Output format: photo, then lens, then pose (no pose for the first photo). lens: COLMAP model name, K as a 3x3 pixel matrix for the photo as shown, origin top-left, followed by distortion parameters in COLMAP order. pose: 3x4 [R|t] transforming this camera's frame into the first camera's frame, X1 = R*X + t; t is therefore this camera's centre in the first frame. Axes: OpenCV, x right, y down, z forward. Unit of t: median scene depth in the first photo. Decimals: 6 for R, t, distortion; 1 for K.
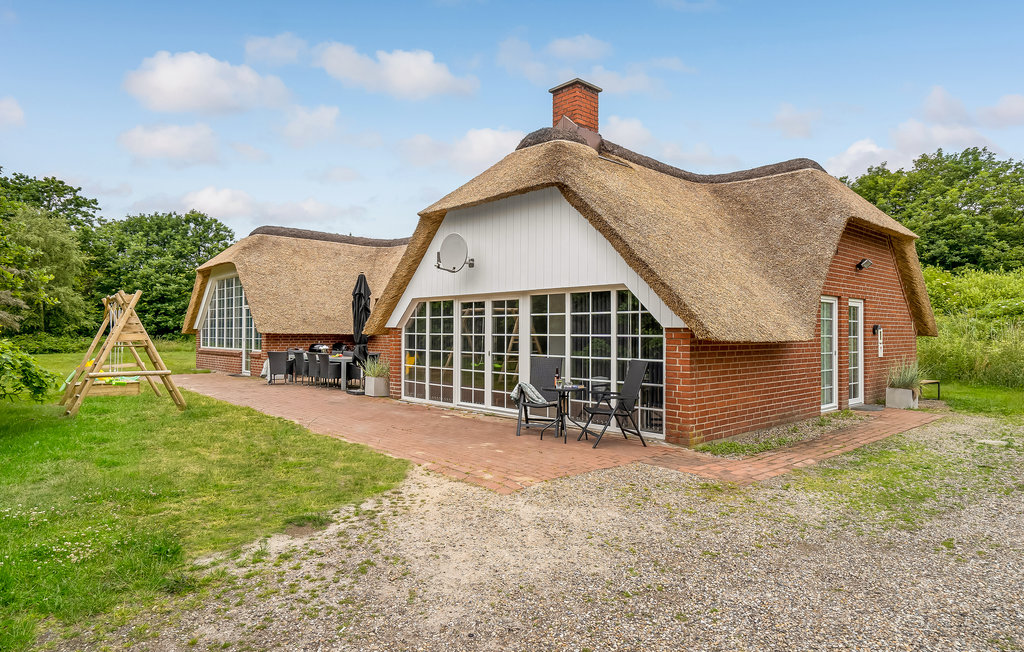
lens RADIAL K [[601.6, 0, 512.0], [0, 601.6, 326.0], [0, 0, 1]] dist [-0.001706, -0.000353]
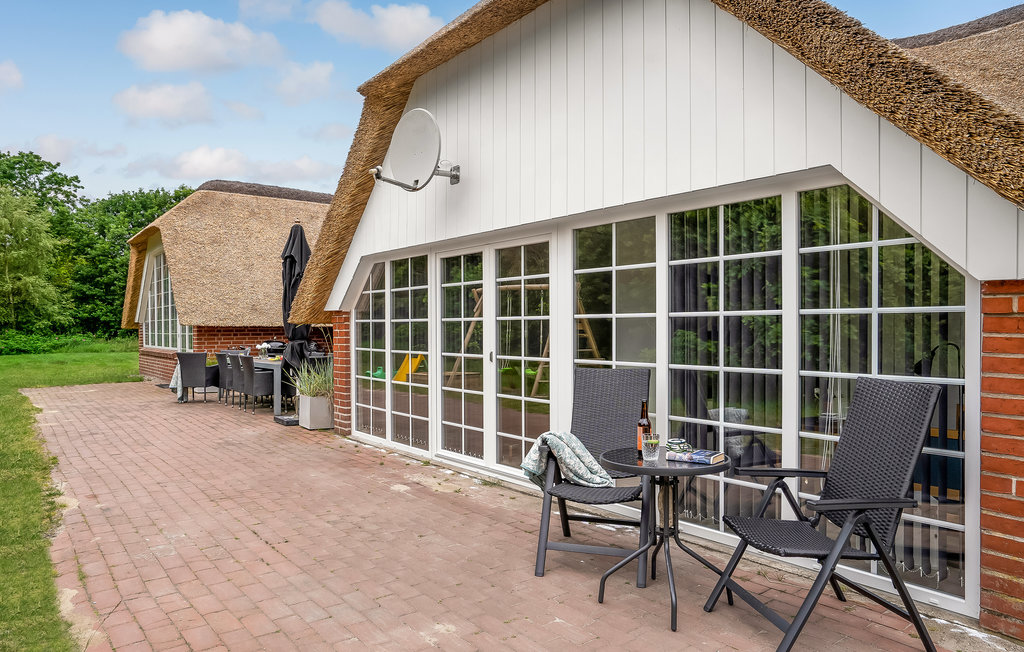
lens RADIAL K [[660.9, 0, 512.0], [0, 660.9, 326.0], [0, 0, 1]] dist [-0.002258, -0.000049]
pose [[0.997102, -0.006449, -0.075799, 0.018912], [0.006962, 0.999955, 0.006513, 0.015906], [0.075754, -0.007022, 0.997102, 0.433319]]
